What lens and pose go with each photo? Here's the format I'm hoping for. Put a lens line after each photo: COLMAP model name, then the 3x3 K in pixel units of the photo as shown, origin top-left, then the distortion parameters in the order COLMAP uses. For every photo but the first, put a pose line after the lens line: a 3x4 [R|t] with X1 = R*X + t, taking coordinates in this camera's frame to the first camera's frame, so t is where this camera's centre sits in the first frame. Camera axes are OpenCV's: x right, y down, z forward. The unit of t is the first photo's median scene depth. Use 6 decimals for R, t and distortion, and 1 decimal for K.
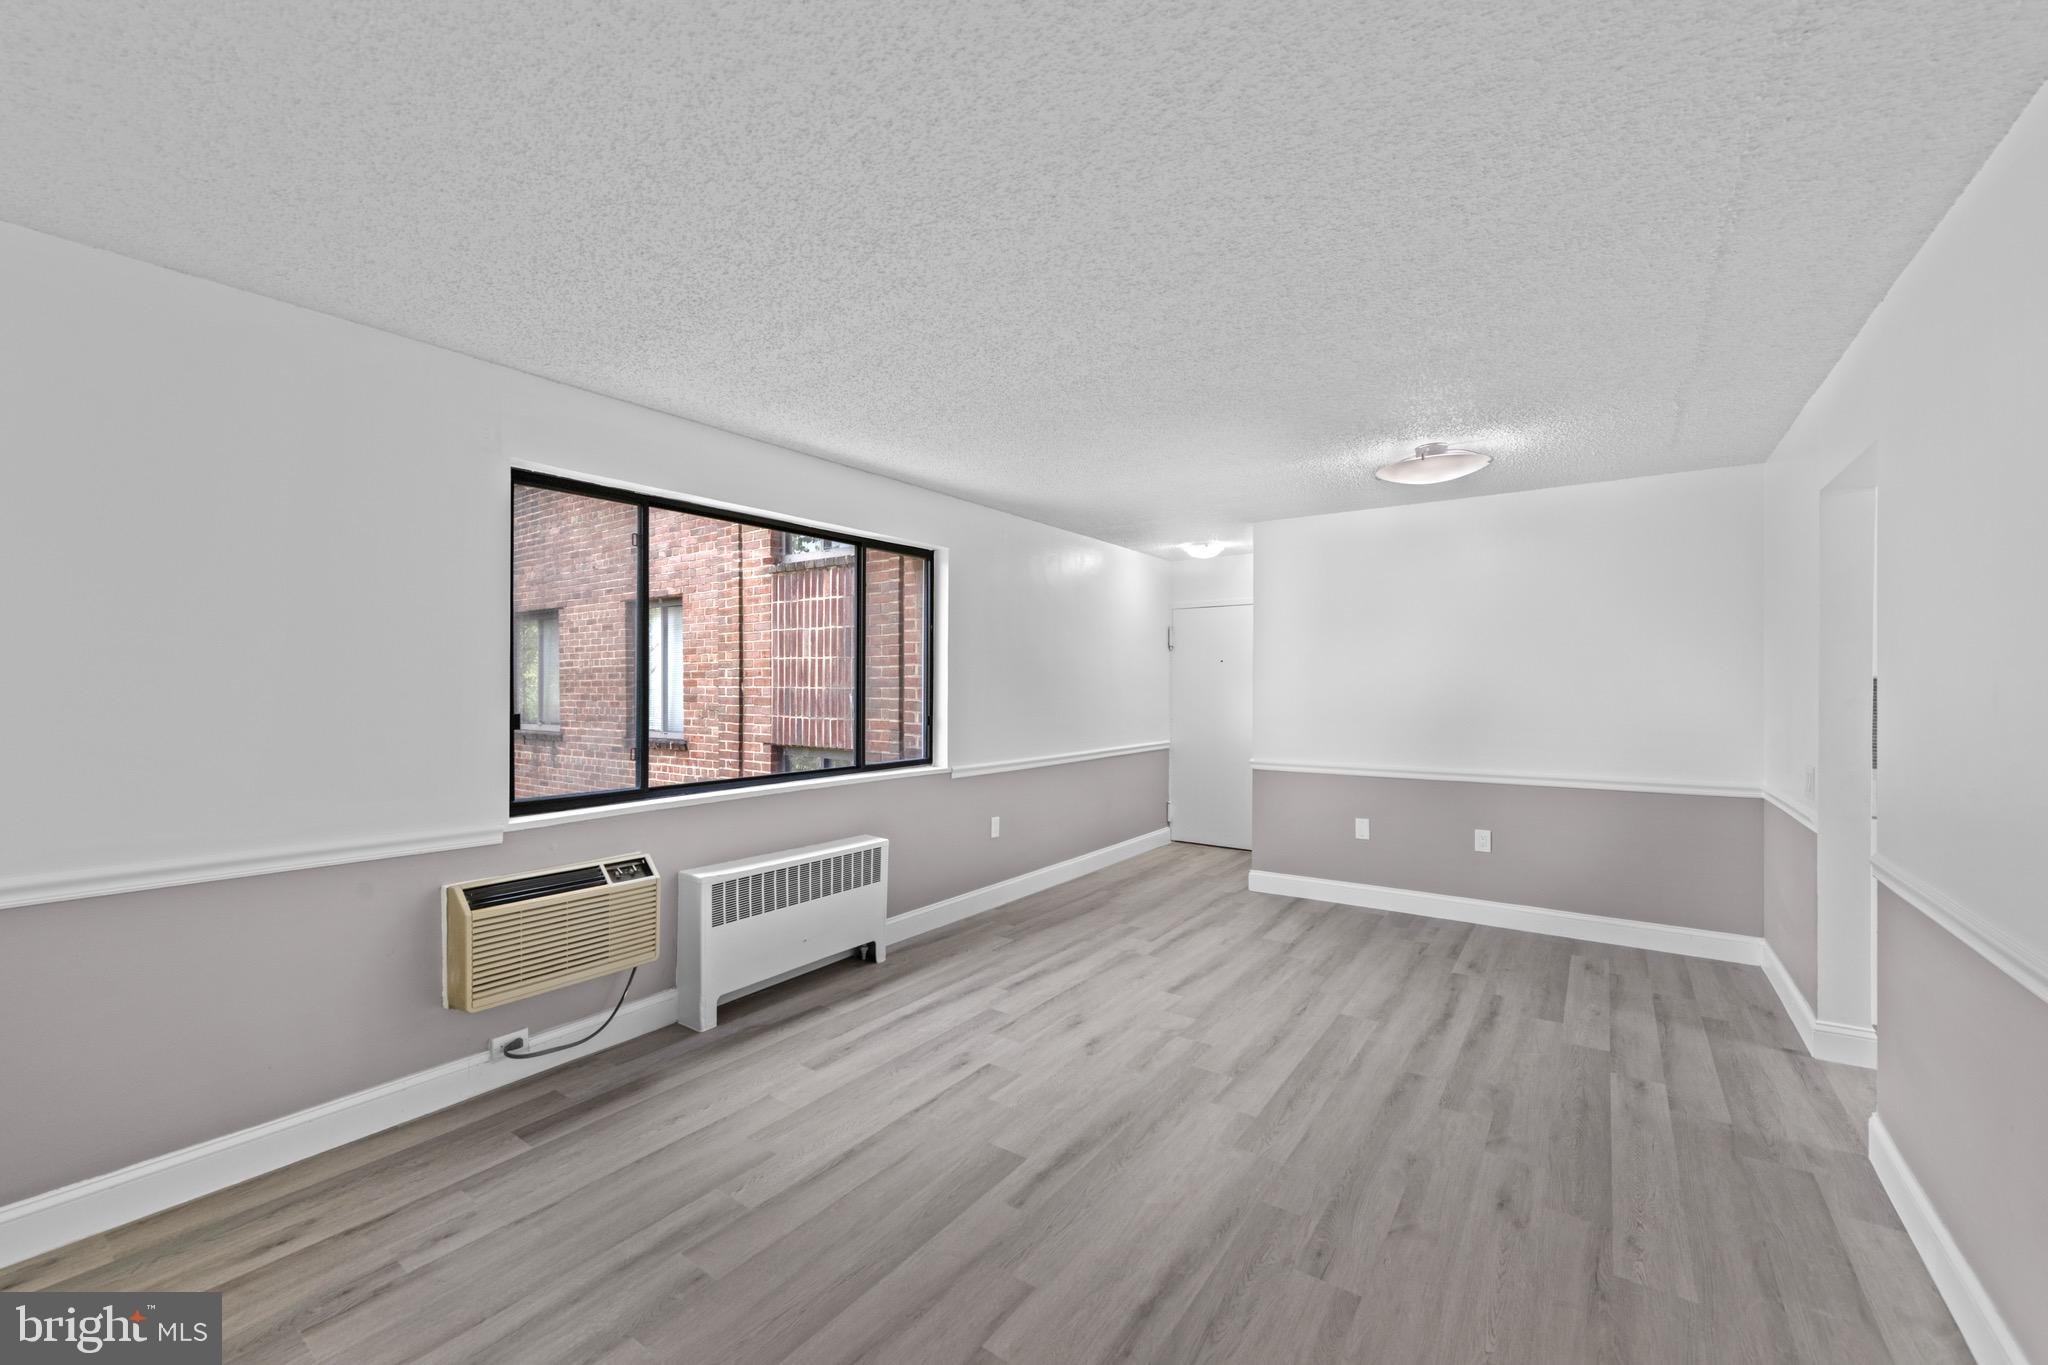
lens RADIAL K [[812.5, 0, 1024.0], [0, 812.5, 682.5], [0, 0, 1]] dist [-0.000575, -0.000148]
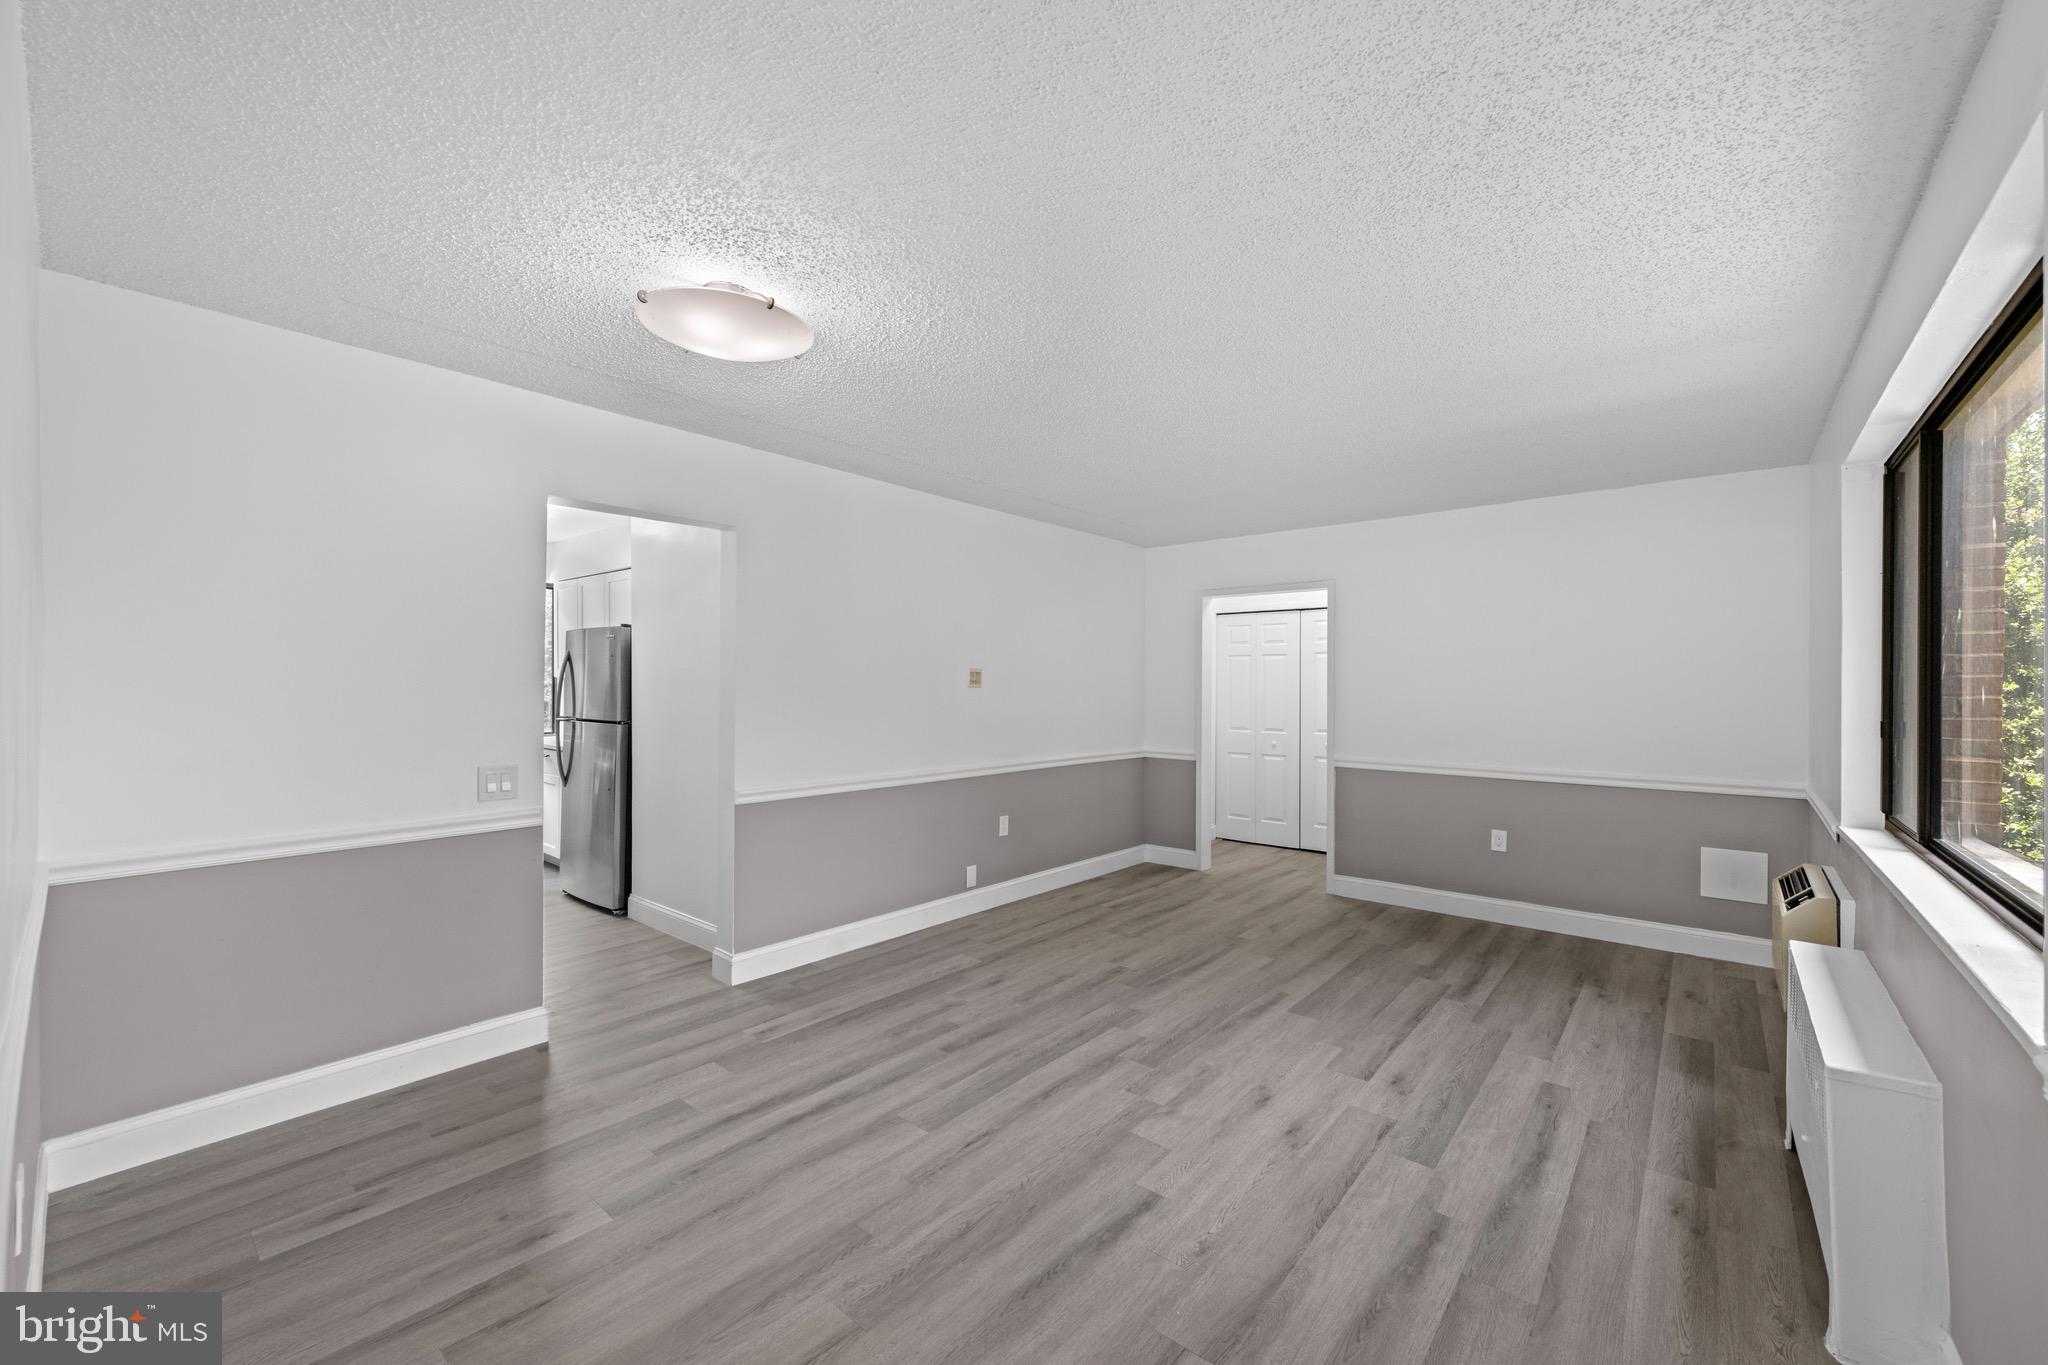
lens RADIAL K [[812.5, 0, 1024.0], [0, 812.5, 682.5], [0, 0, 1]] dist [-0.000575, -0.000148]
pose [[-0.996421, -0.006404, 0.084281, 0.281494], [-0.006868, 0.999963, -0.005218, 0.006239], [-0.084245, -0.005778, -0.996428, 1.981348]]
